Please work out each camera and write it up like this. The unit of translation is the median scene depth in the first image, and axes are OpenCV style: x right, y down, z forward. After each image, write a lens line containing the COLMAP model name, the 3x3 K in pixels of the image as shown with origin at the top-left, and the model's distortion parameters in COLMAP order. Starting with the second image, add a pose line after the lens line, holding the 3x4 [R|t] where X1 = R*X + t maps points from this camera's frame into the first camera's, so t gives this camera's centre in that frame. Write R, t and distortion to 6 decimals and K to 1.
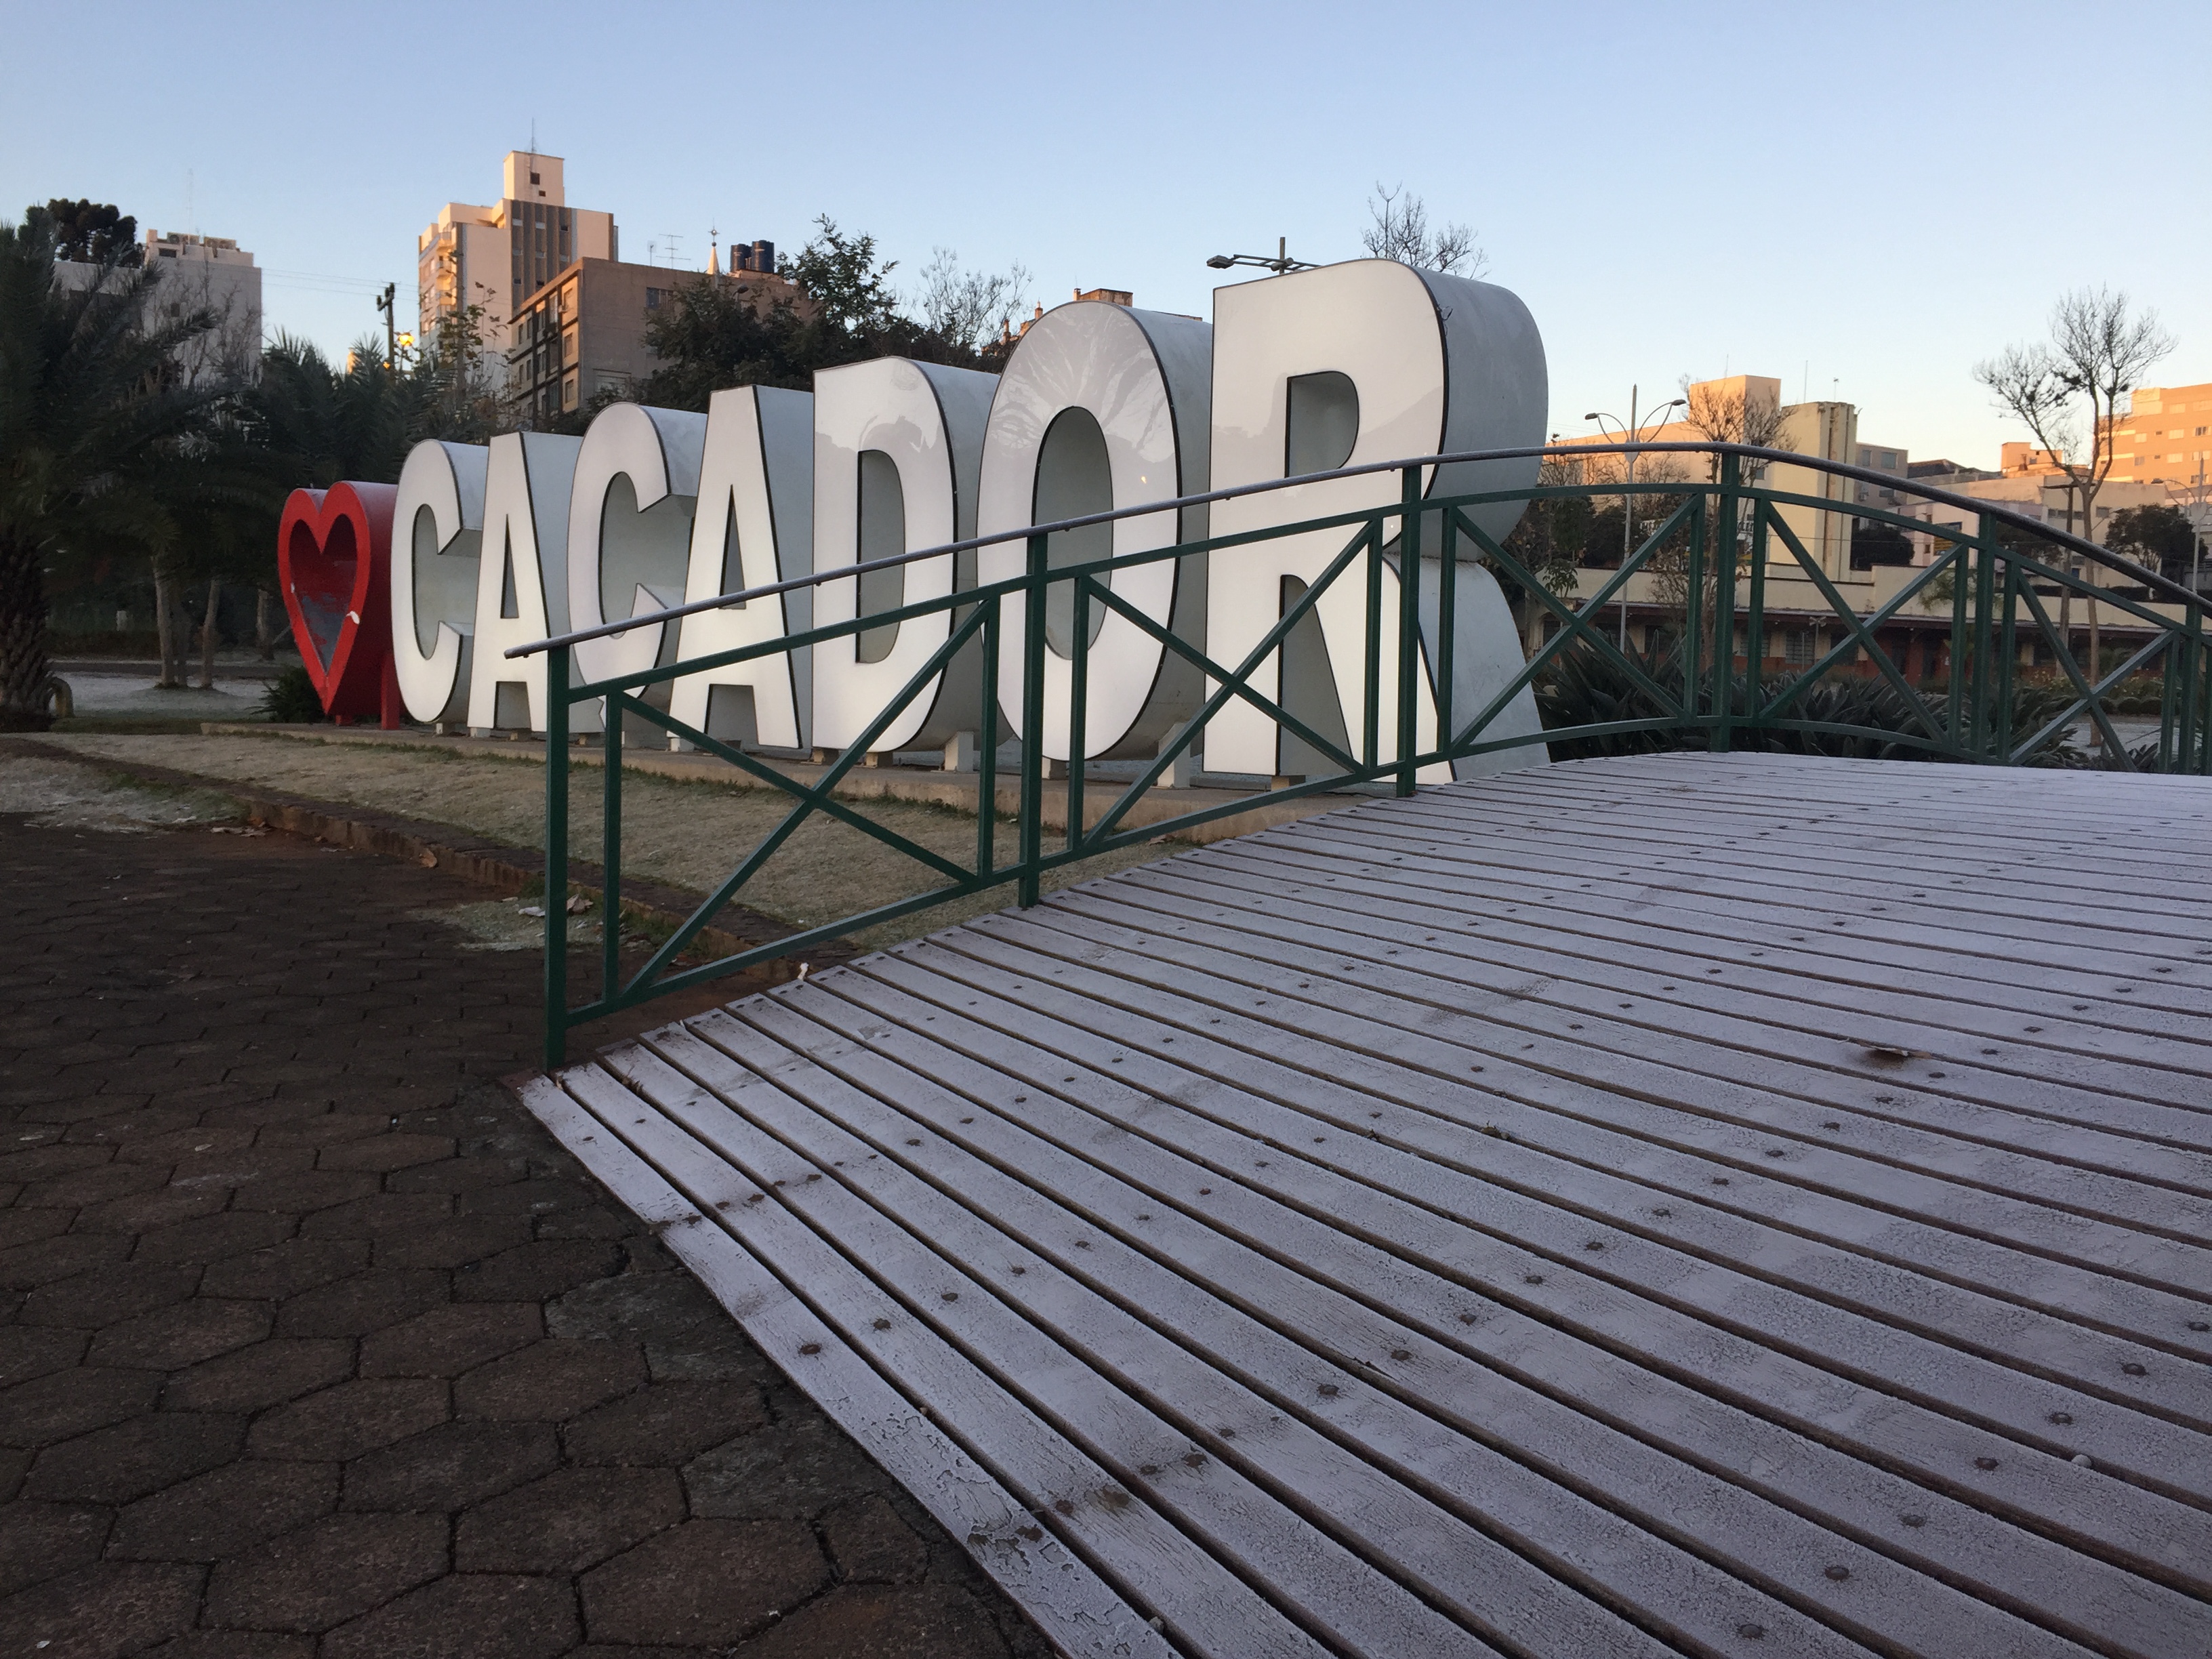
lens RADIAL K [[1888.9, 0, 1106.0], [0, 1888.9, 829.5], [0, 0, 1]] dist [0.015129, -0.006774]
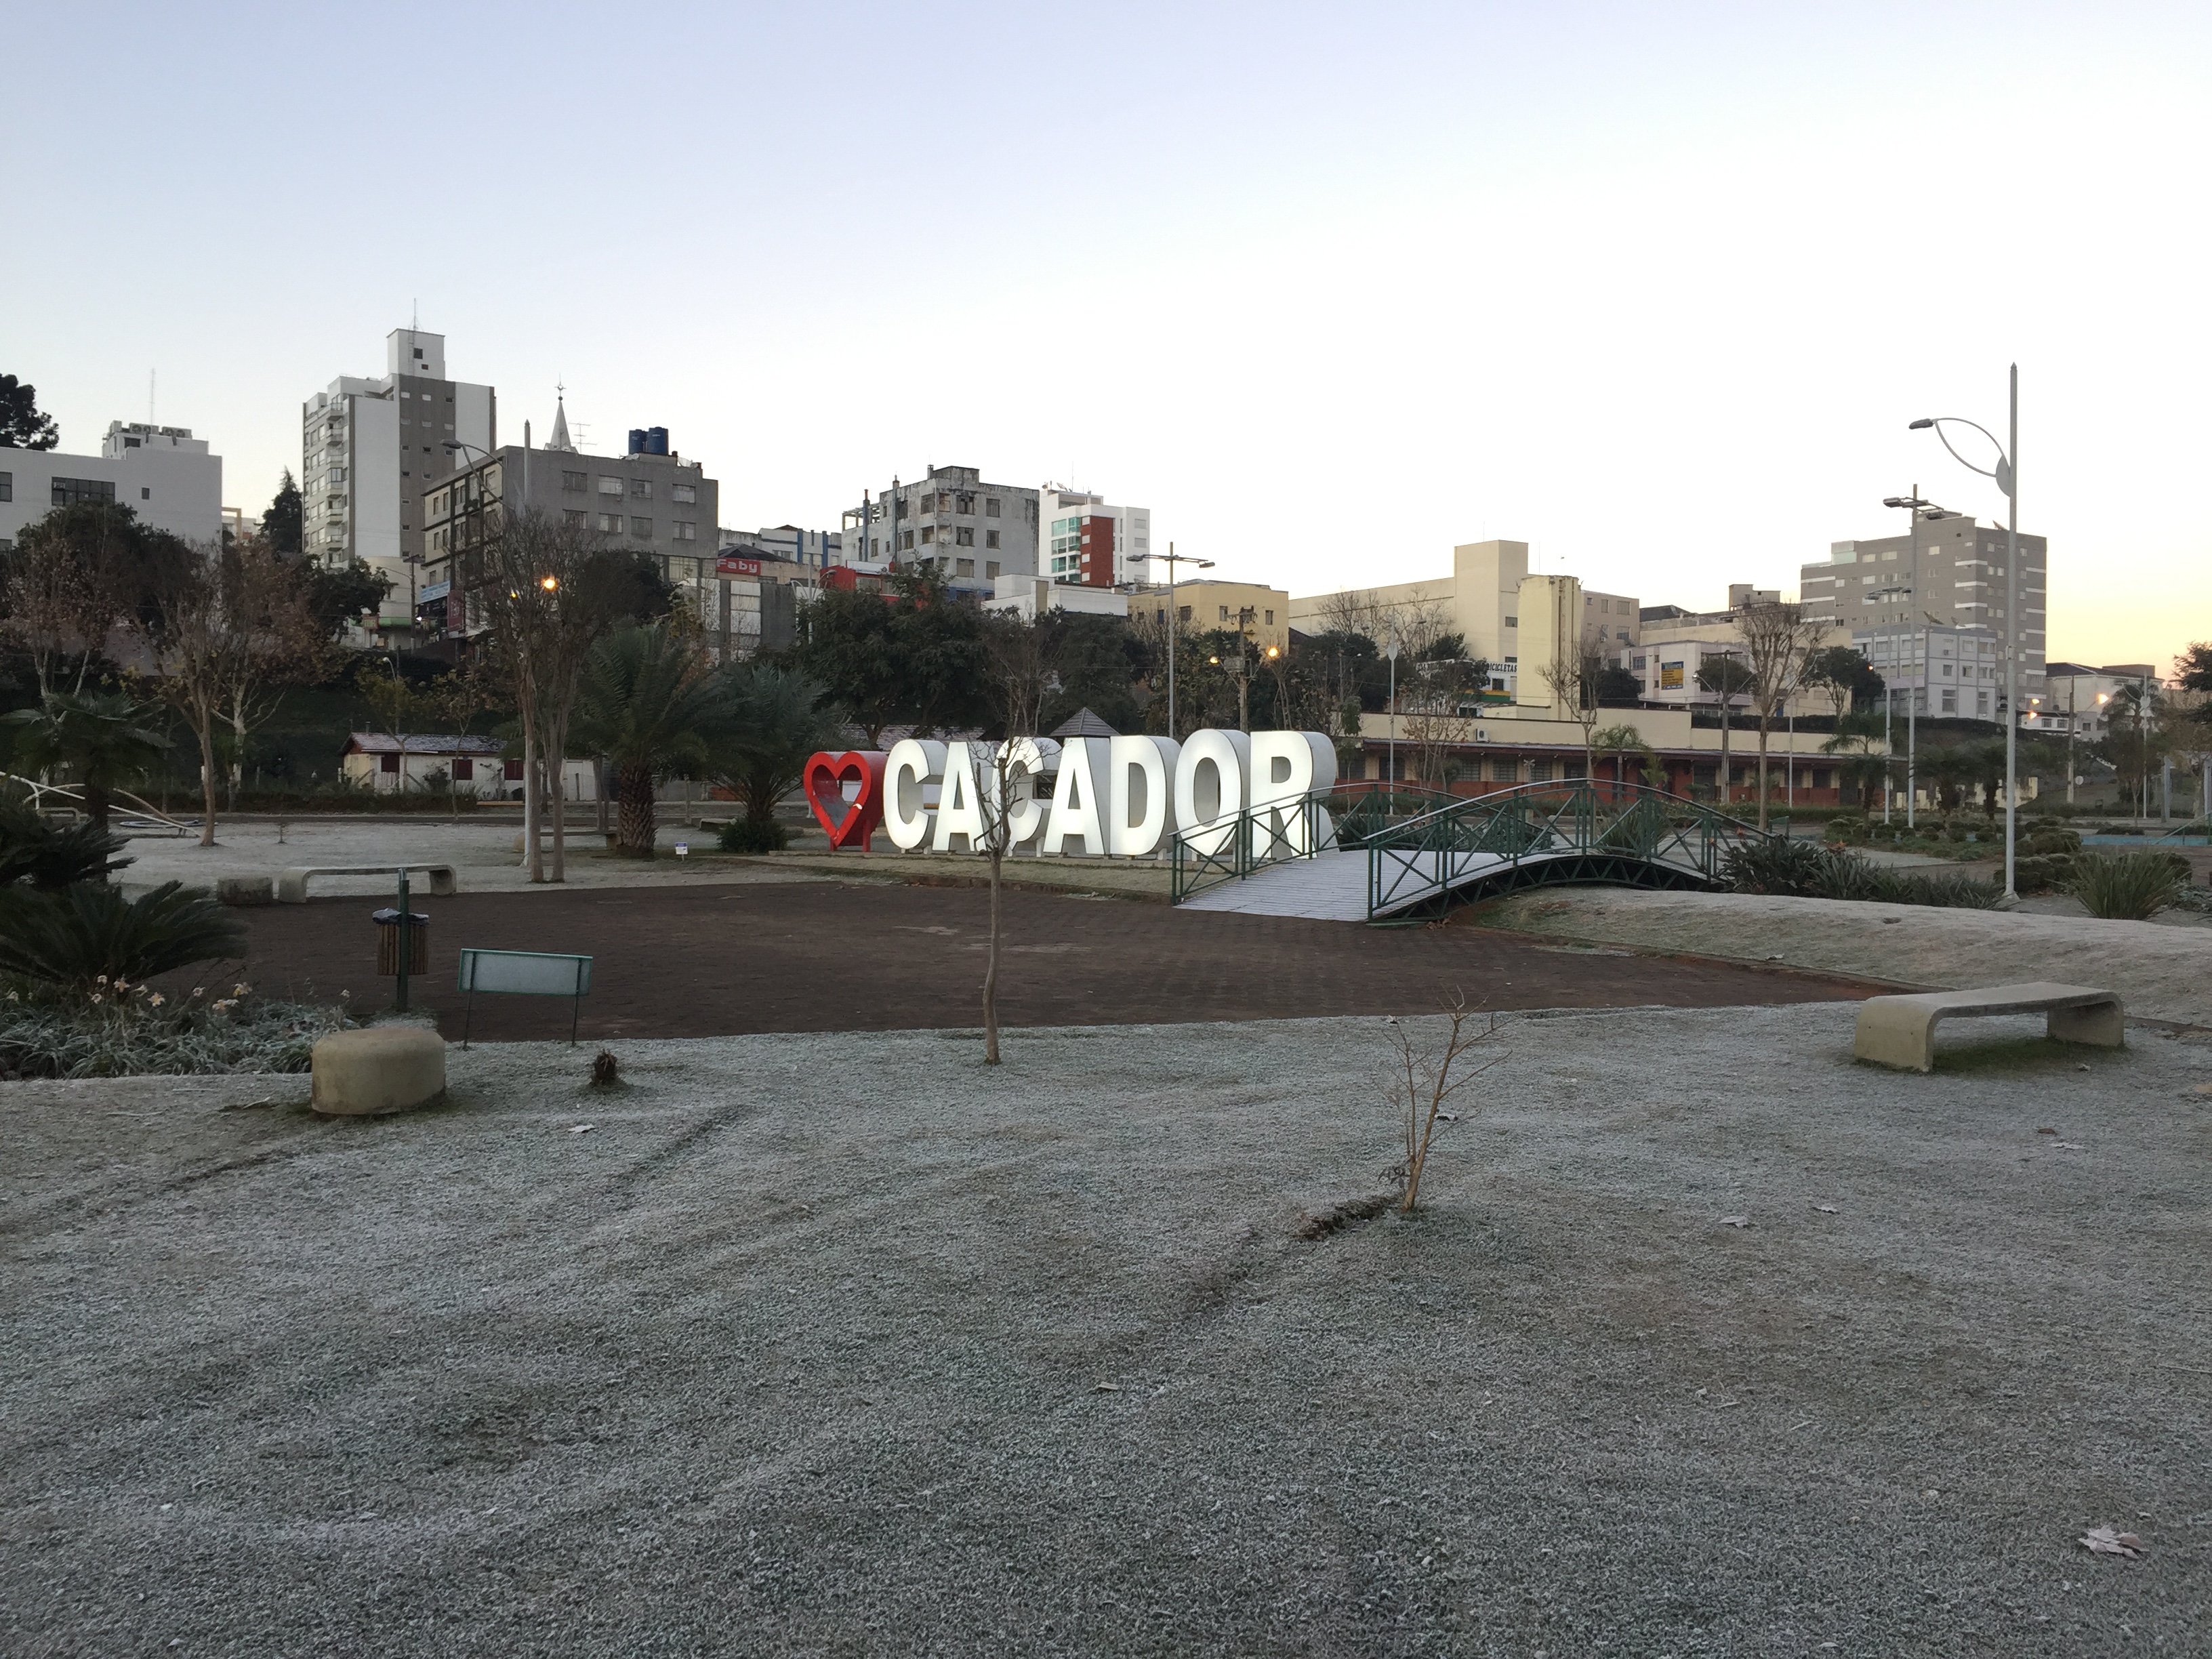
lens RADIAL K [[1888.9, 0, 1106.0], [0, 1888.9, 829.5], [0, 0, 1]] dist [0.015129, -0.006774]
pose [[0.994534, -0.014948, 0.103339, -0.034658], [0.021390, 0.997877, -0.061517, 0.007851], [-0.102200, 0.063391, 0.992742, -0.151031]]
